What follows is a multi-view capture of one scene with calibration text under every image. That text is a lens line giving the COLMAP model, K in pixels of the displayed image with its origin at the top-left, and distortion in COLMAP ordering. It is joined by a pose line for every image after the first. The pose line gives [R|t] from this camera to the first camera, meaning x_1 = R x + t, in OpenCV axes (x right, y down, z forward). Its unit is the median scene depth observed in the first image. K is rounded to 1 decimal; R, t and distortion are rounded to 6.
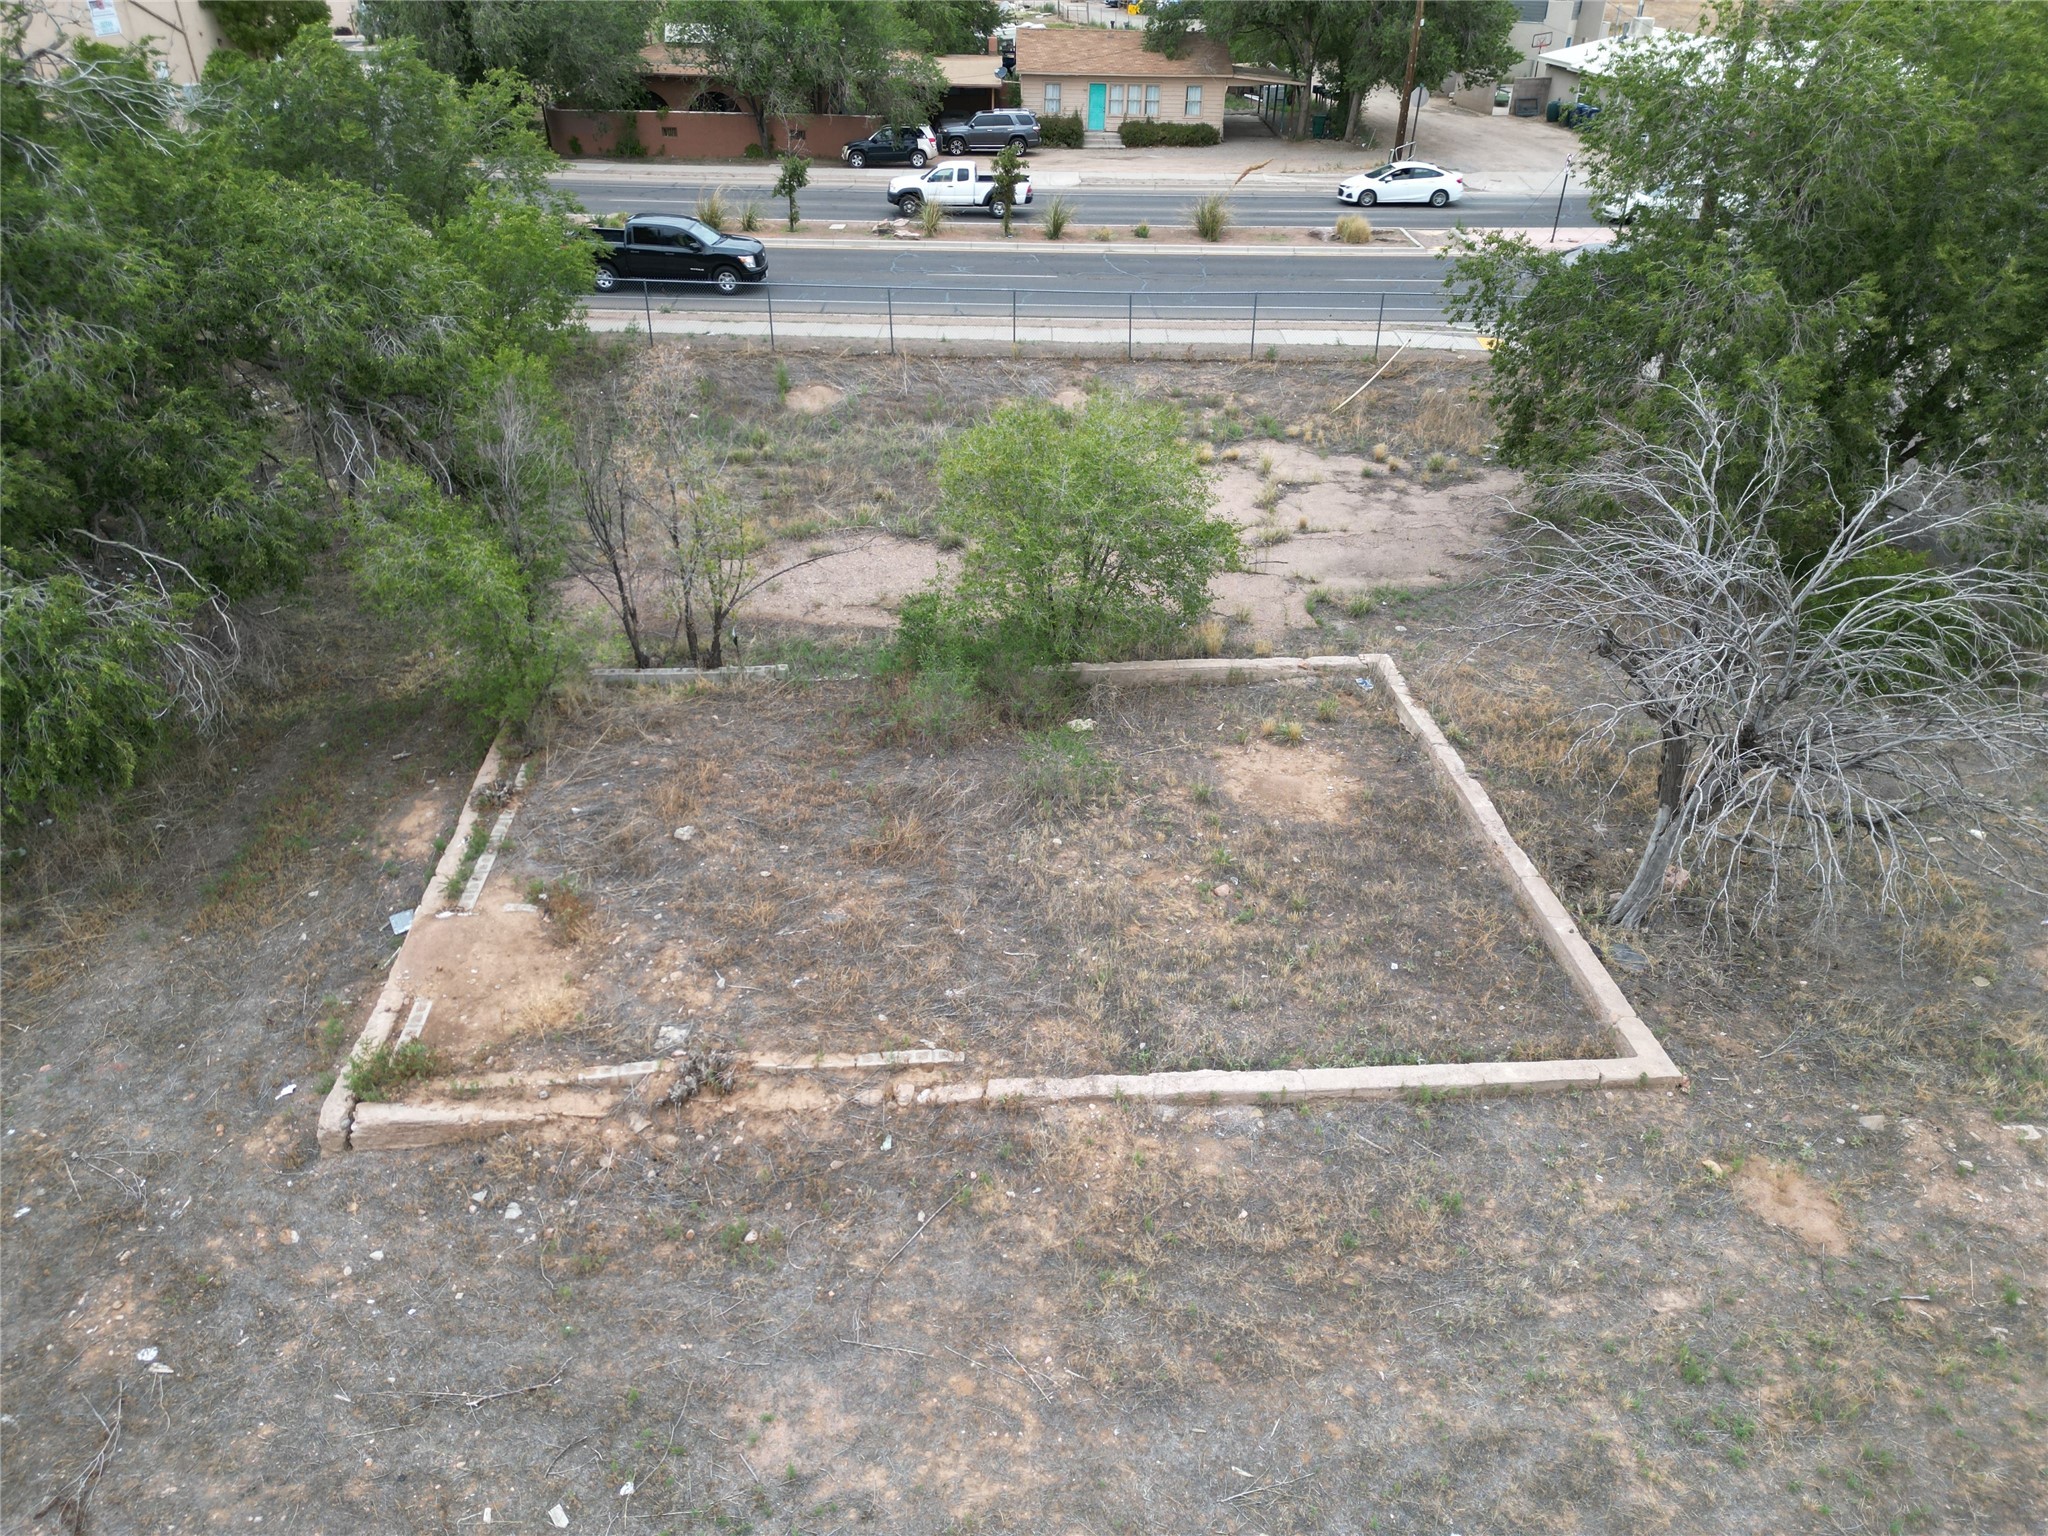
lens RADIAL K [[1429.9, 0, 1025.5], [0, 1429.9, 764.6], [0, 0, 1]] dist [0.080021, -0.076246]
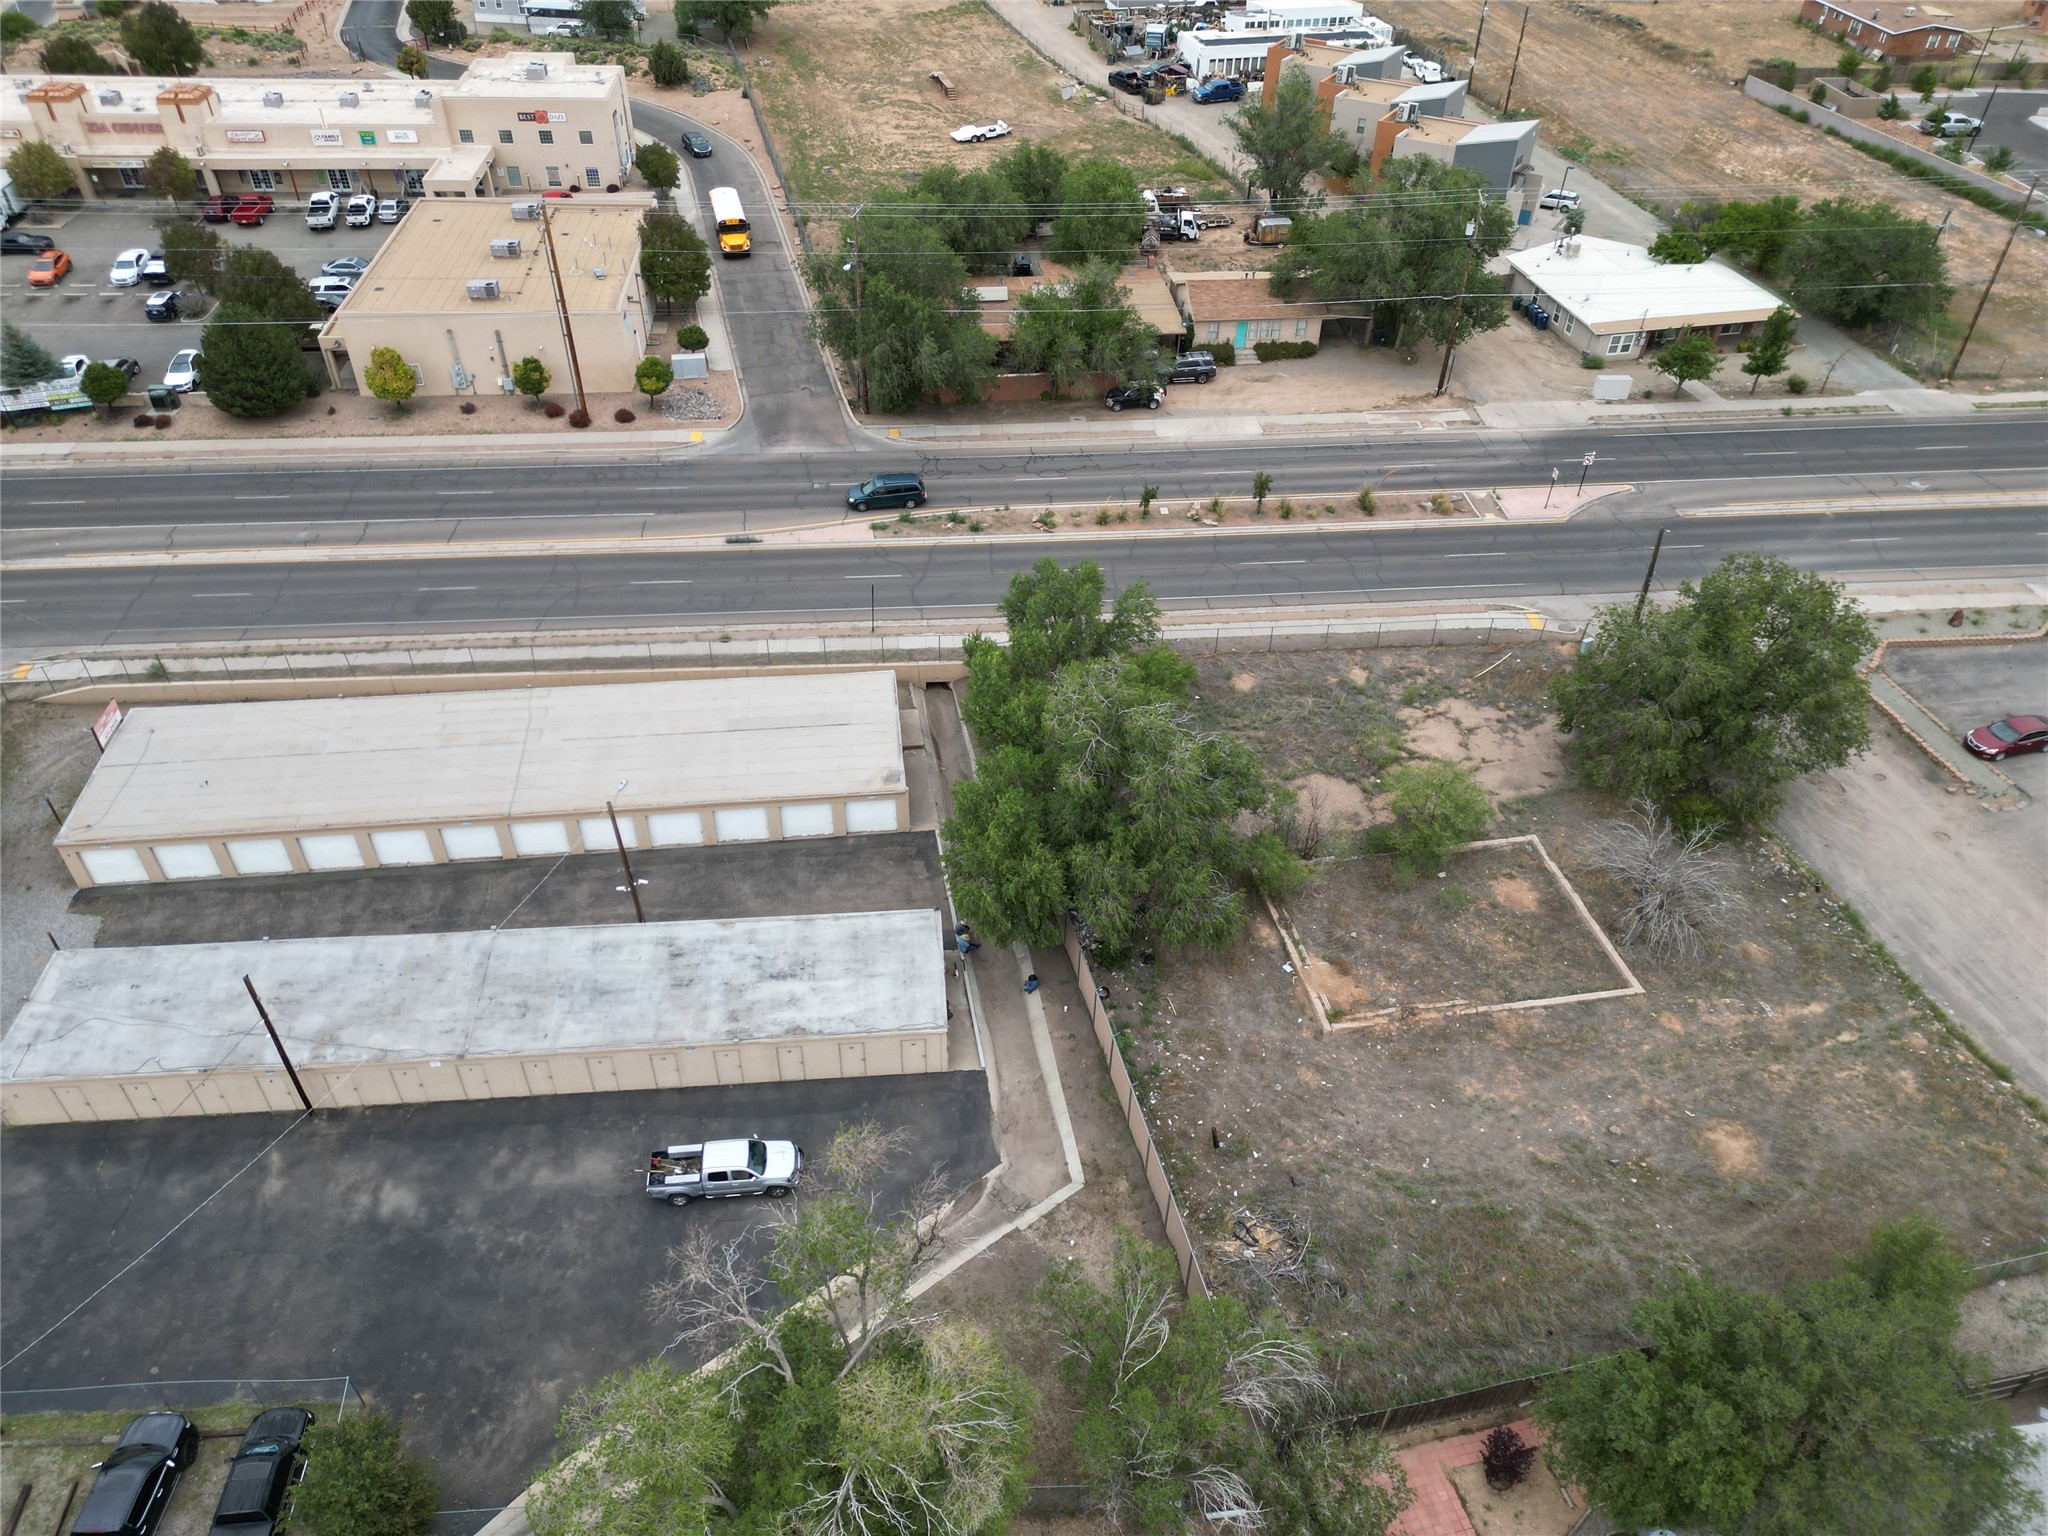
lens RADIAL K [[1429.9, 0, 1025.5], [0, 1429.9, 764.6], [0, 0, 1]] dist [0.080021, -0.076246]
pose [[0.994993, -0.063021, 0.077576, -1.154321], [0.050673, 0.987088, 0.151953, -0.835148], [-0.086150, -0.147261, 0.985339, -2.049423]]
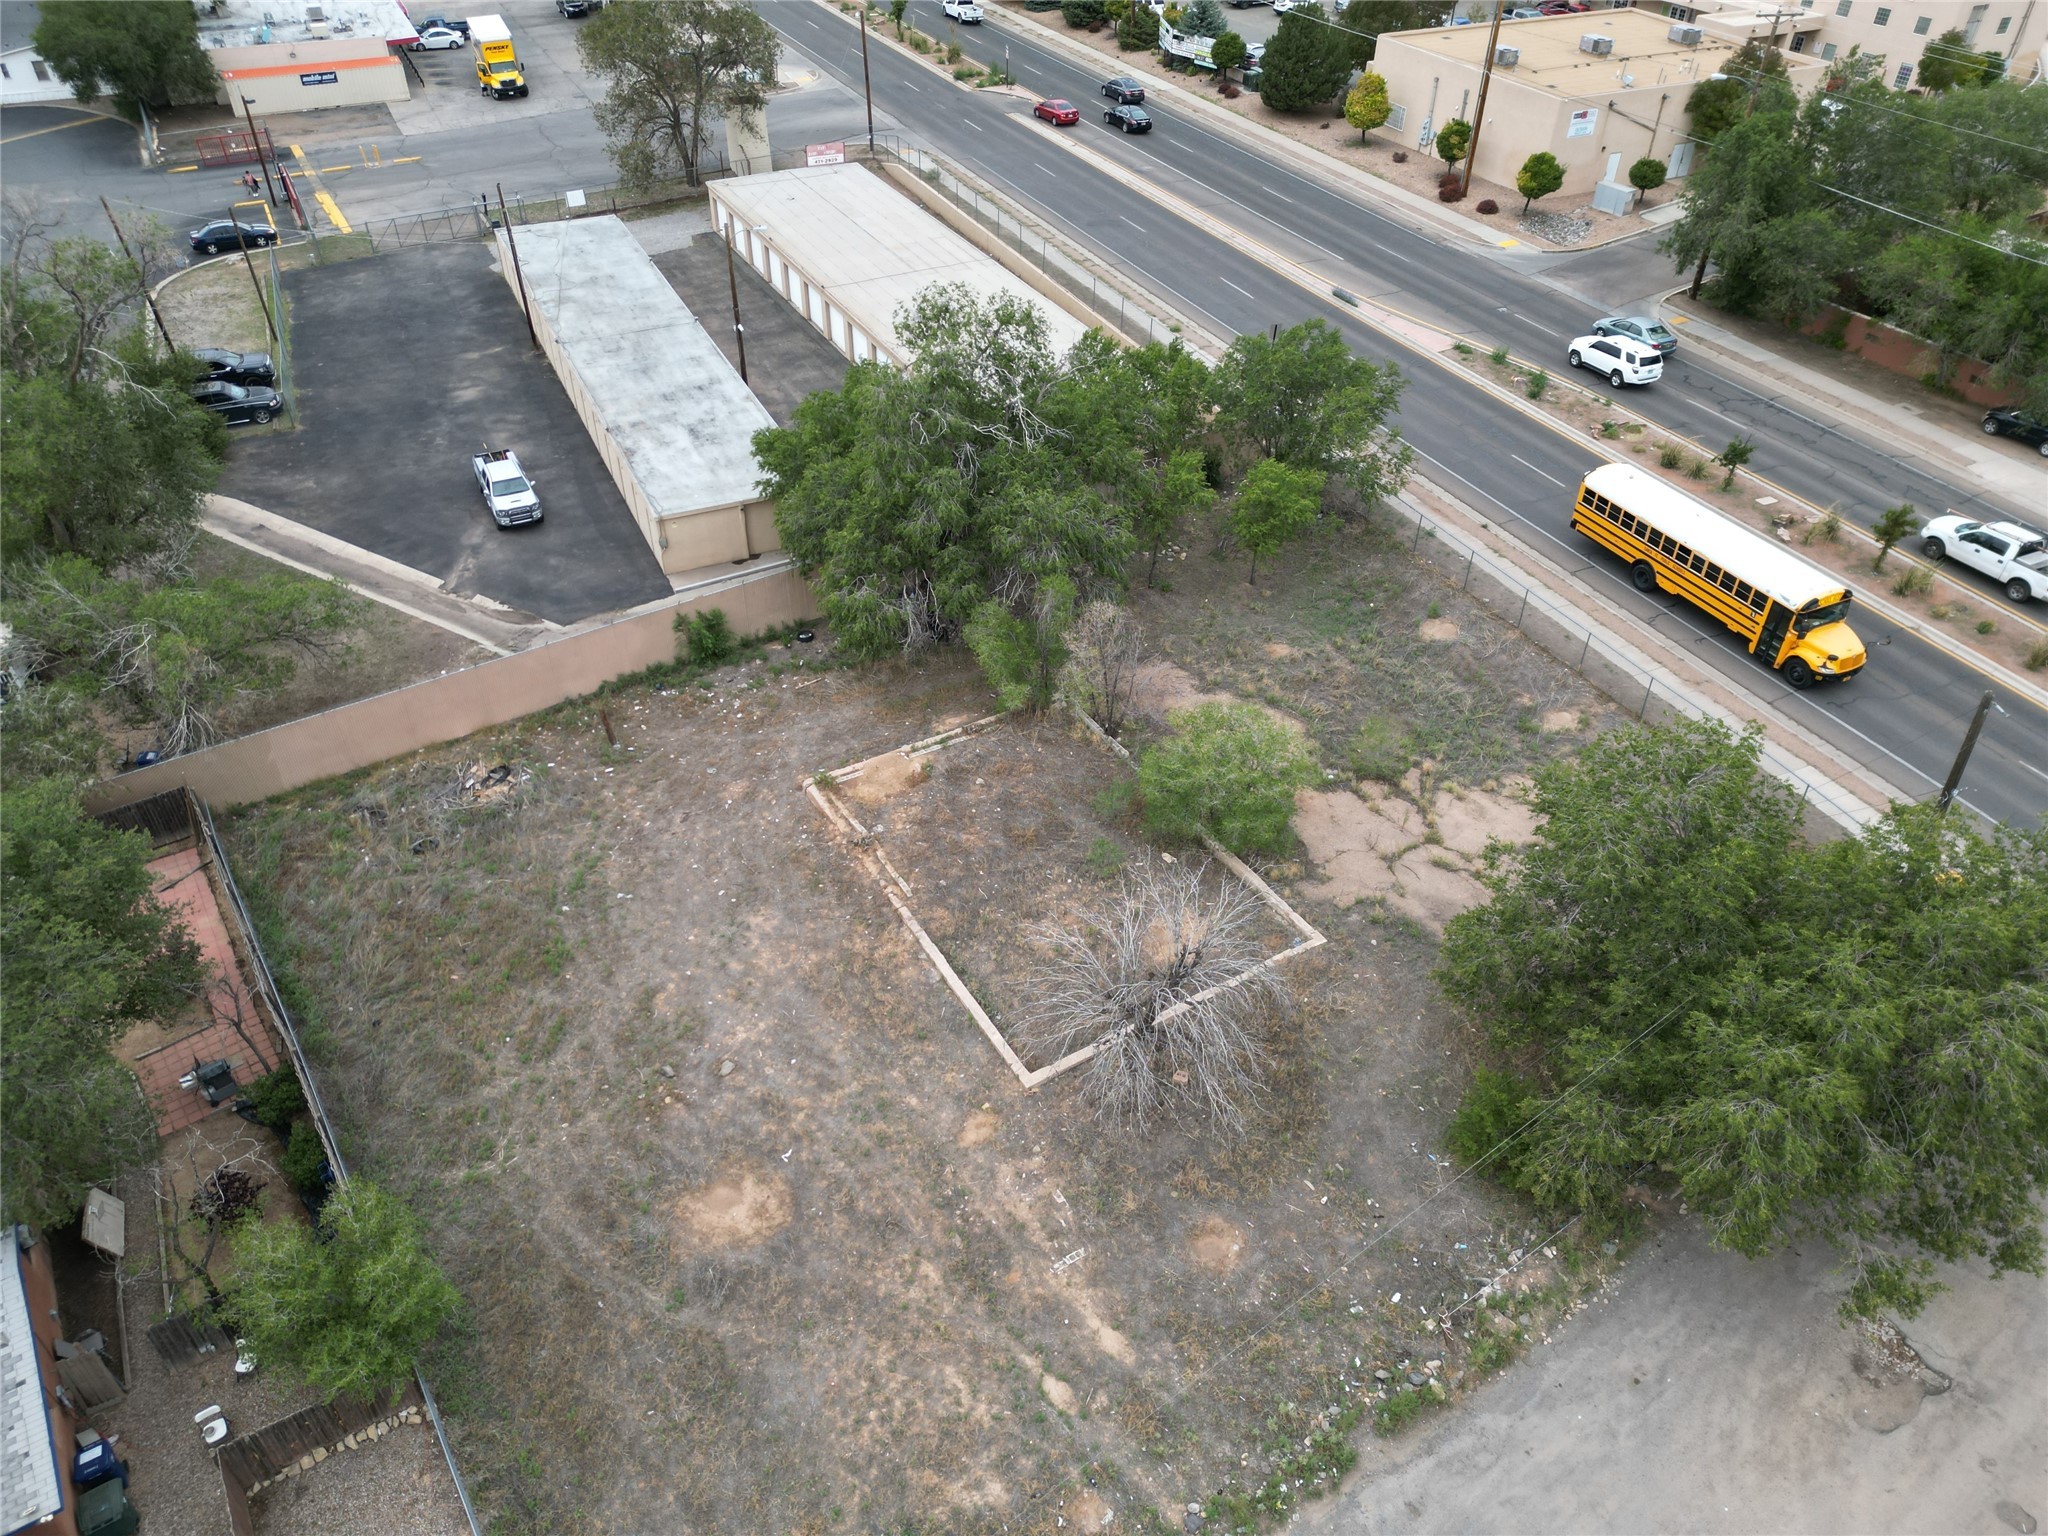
lens RADIAL K [[1429.9, 0, 1025.5], [0, 1429.9, 764.6], [0, 0, 1]] dist [0.080021, -0.076246]
pose [[0.445126, 0.545775, -0.709924, 1.400181], [-0.466121, 0.818142, 0.336710, -0.770634], [0.764587, 0.181032, 0.618574, -0.419544]]
